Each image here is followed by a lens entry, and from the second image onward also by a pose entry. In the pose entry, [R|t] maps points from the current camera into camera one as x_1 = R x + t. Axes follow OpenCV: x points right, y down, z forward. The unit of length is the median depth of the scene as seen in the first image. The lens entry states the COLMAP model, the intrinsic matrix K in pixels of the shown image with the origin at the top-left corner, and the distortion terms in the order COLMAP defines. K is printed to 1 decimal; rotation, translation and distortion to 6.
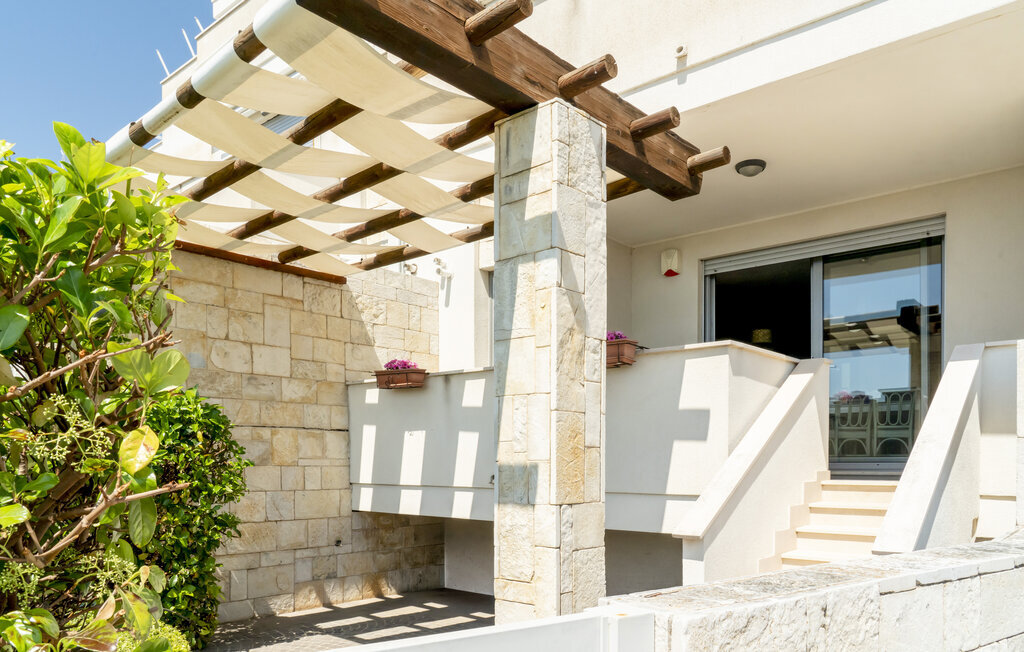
lens RADIAL K [[741.7, 0, 544.6], [0, 741.7, 326.8], [0, 0, 1]] dist [0.005808, 0.002034]
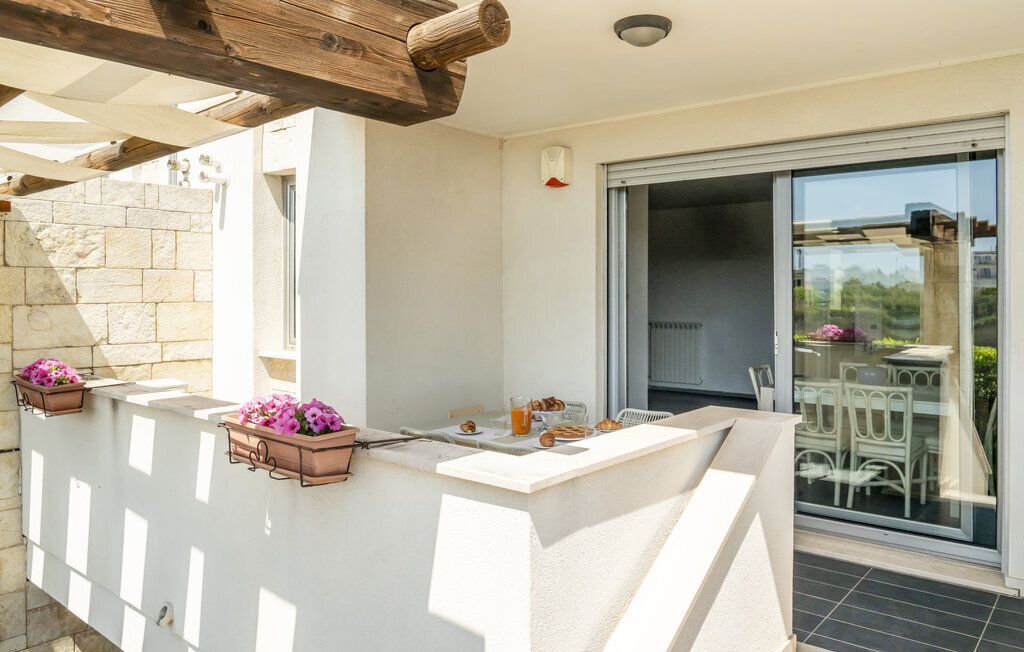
lens RADIAL K [[747.7, 0, 515.5], [0, 747.7, 280.2], [0, 0, 1]] dist [-0.008009, -0.001280]
pose [[0.999958, 0.008034, -0.004298, 0.166177], [-0.007275, 0.987986, 0.154373, -0.106617], [0.005486, -0.154335, 0.988003, 0.411668]]
